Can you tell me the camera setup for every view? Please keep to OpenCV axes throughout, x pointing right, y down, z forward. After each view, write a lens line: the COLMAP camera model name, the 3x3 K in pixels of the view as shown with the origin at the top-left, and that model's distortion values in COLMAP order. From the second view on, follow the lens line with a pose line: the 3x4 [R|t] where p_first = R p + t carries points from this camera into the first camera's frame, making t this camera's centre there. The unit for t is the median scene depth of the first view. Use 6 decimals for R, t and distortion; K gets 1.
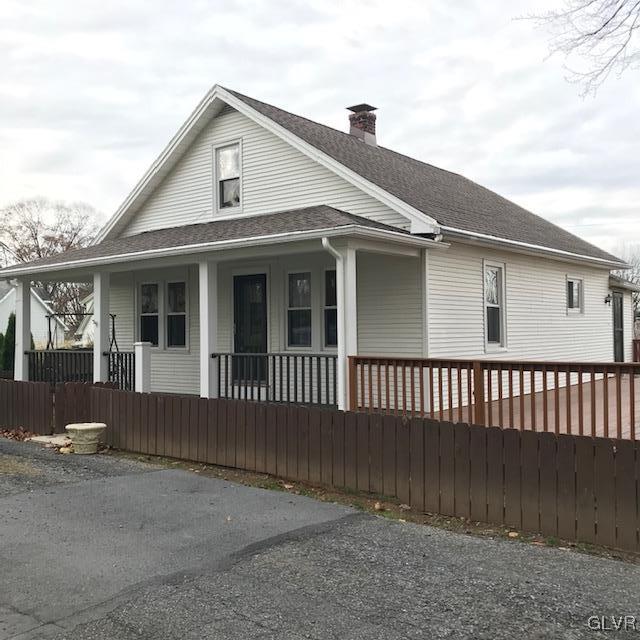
lens RADIAL K [[699.9, 0, 319.9], [0, 699.9, 318.1], [0, 0, 1]] dist [0.050886, 0.000000]
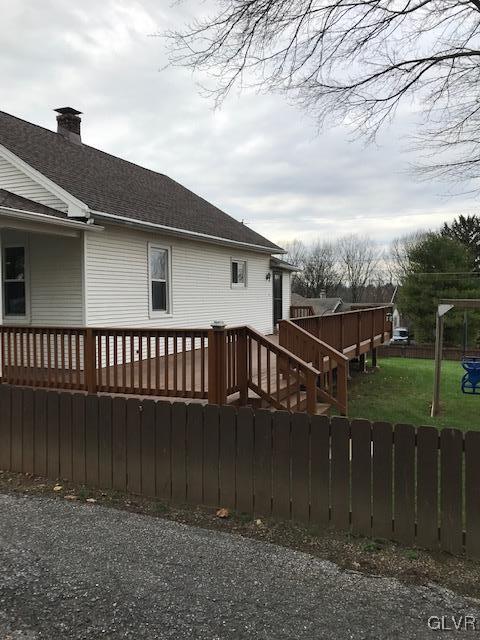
lens RADIAL K [[523.0, 0, 238.8], [0, 523.0, 322.4], [0, 0, 1]] dist [0.023283, -0.009281]
pose [[0.971463, -0.008657, 0.237033, 0.169288], [-0.006280, 0.998045, 0.062189, -0.002163], [-0.237108, -0.061903, 0.969509, 0.074040]]
